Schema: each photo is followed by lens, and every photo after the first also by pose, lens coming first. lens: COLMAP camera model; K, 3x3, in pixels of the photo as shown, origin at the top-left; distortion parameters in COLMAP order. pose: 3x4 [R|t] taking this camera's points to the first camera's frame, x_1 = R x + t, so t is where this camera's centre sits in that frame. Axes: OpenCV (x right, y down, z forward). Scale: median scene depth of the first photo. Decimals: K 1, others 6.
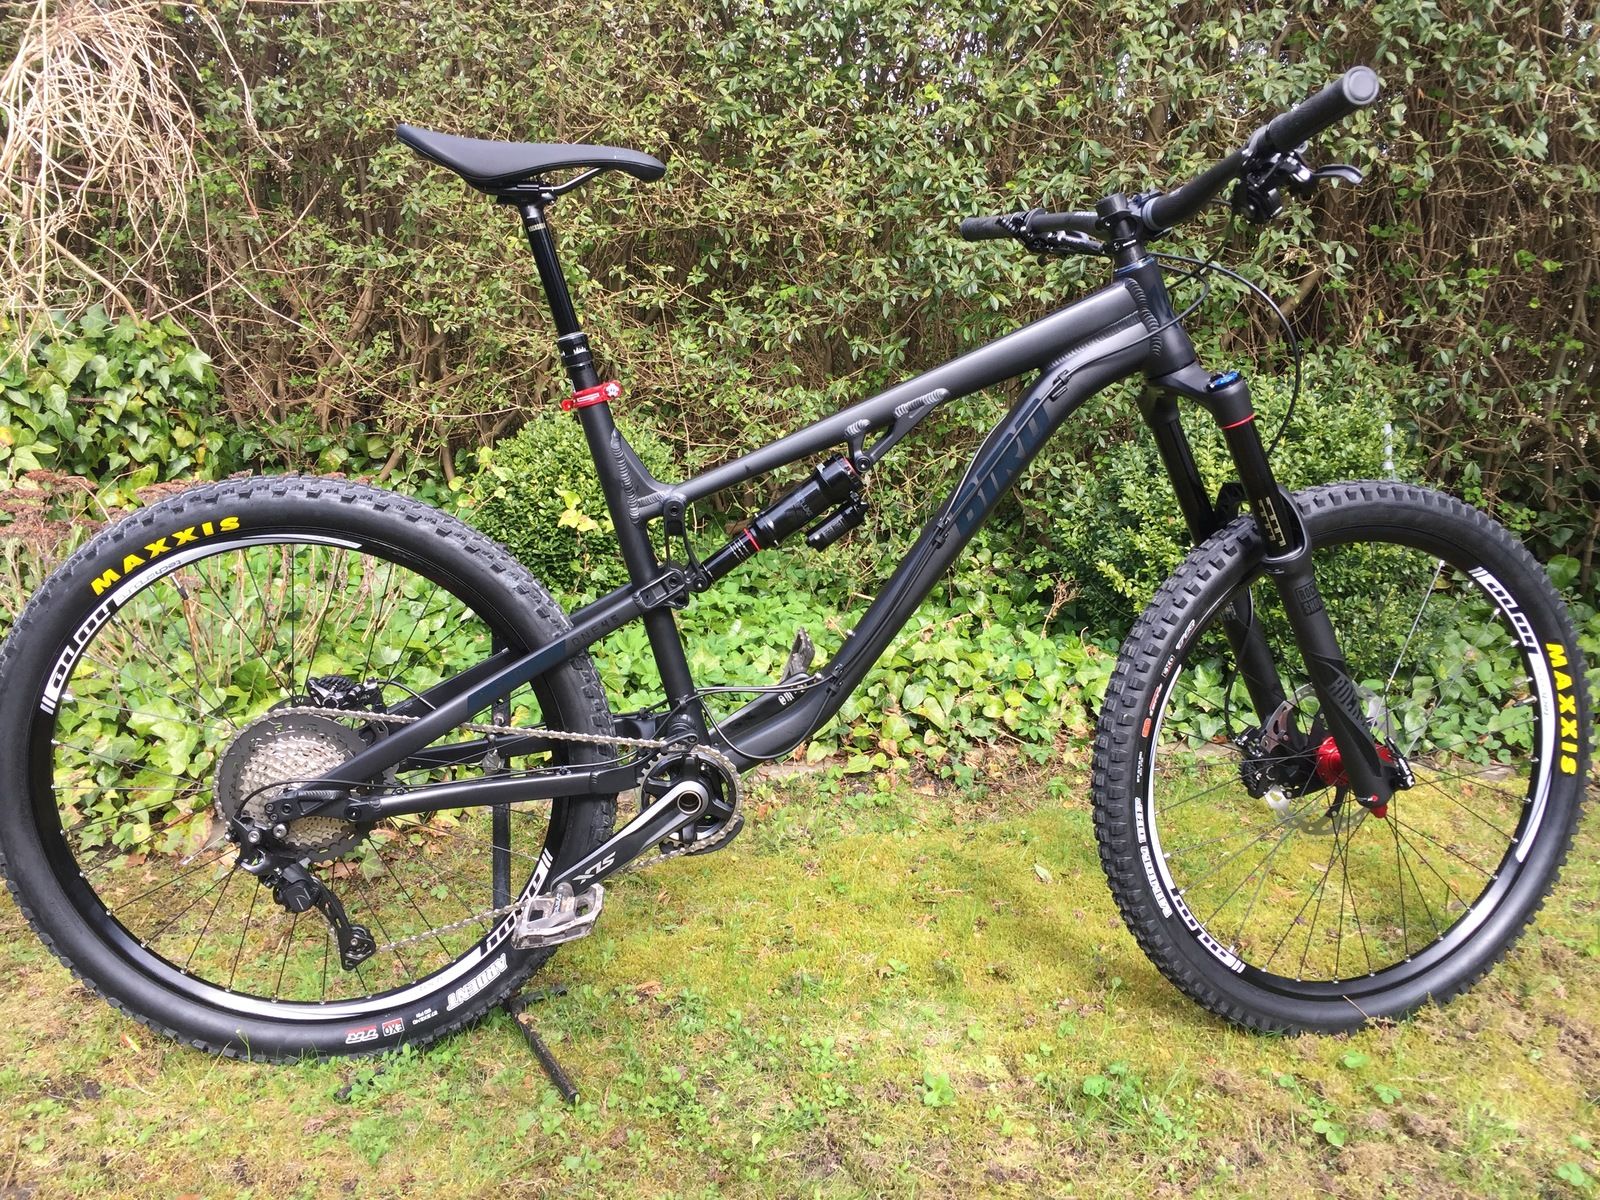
lens RADIAL K [[1356.6, 0, 788.1], [0, 1356.6, 598.6], [0, 0, 1]] dist [0.039534, -0.012881]
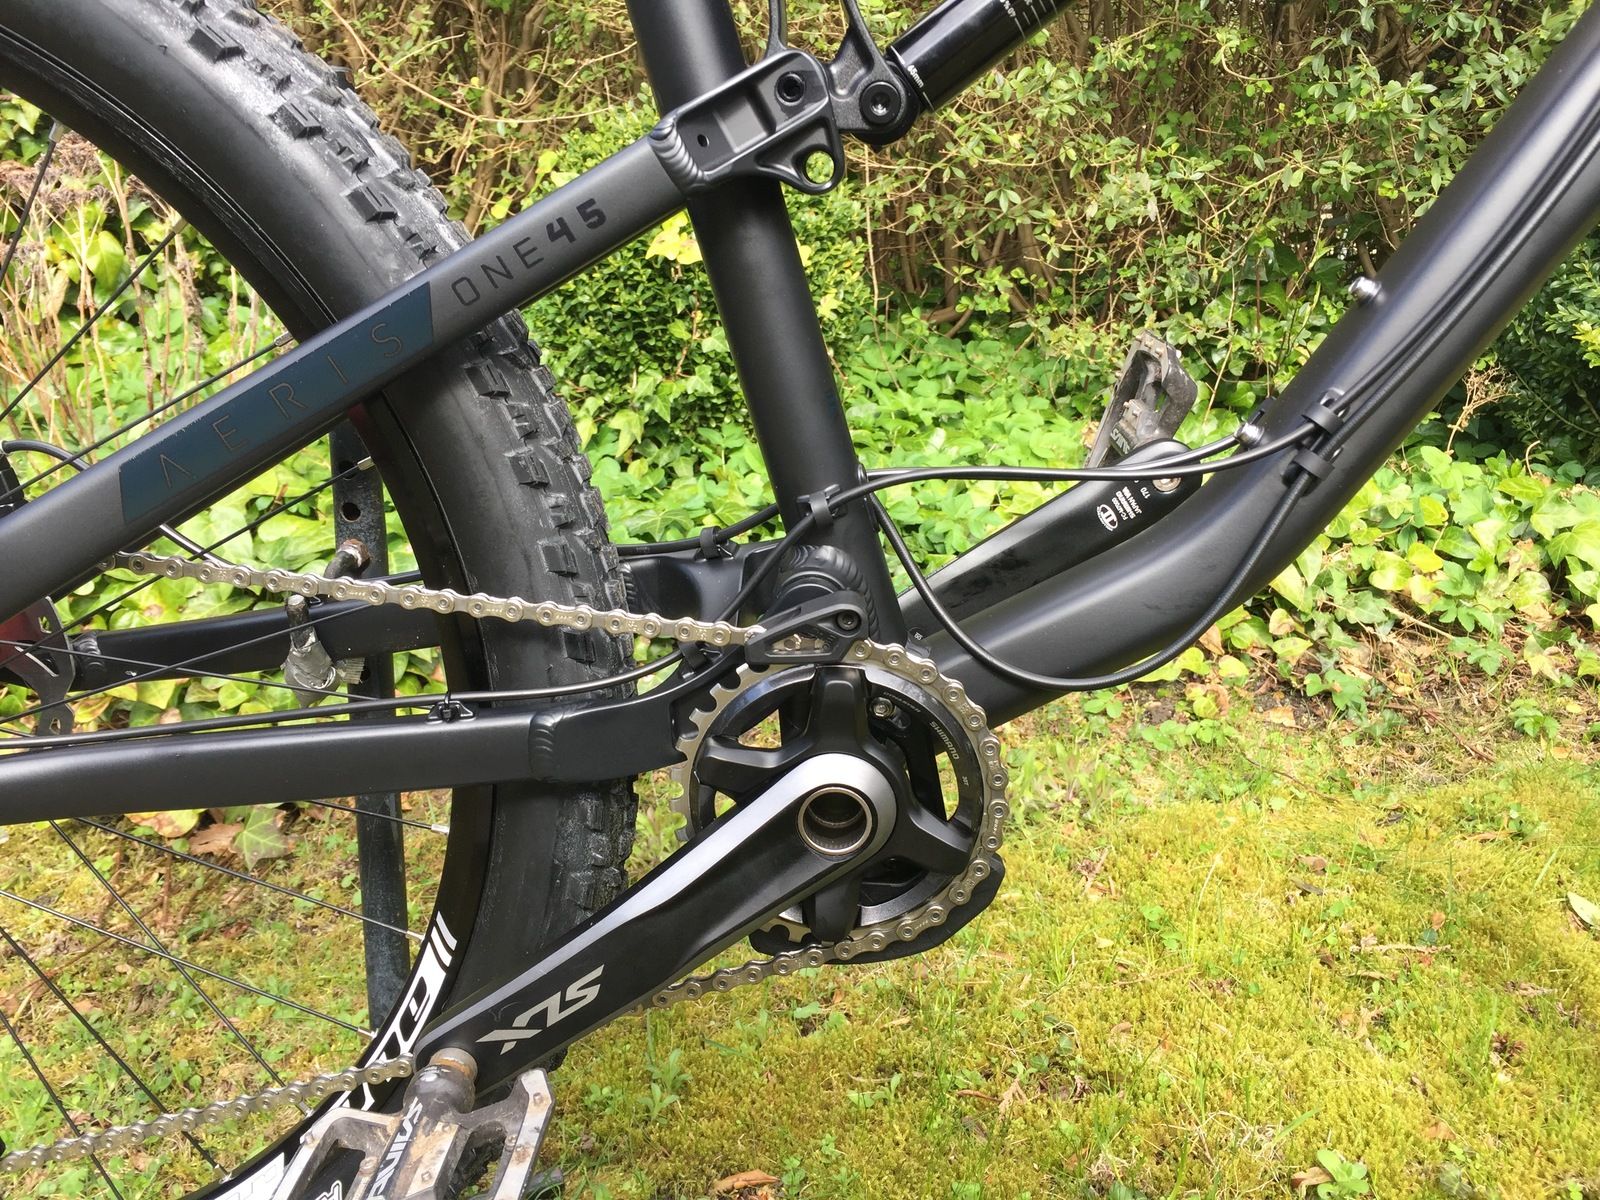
lens RADIAL K [[1356.6, 0, 788.1], [0, 1356.6, 598.6], [0, 0, 1]] dist [0.039534, -0.012881]
pose [[0.991158, 0.021781, -0.130887, -0.027448], [-0.009576, 0.995605, 0.093161, 0.043609], [0.132341, -0.091084, 0.987010, 0.435254]]
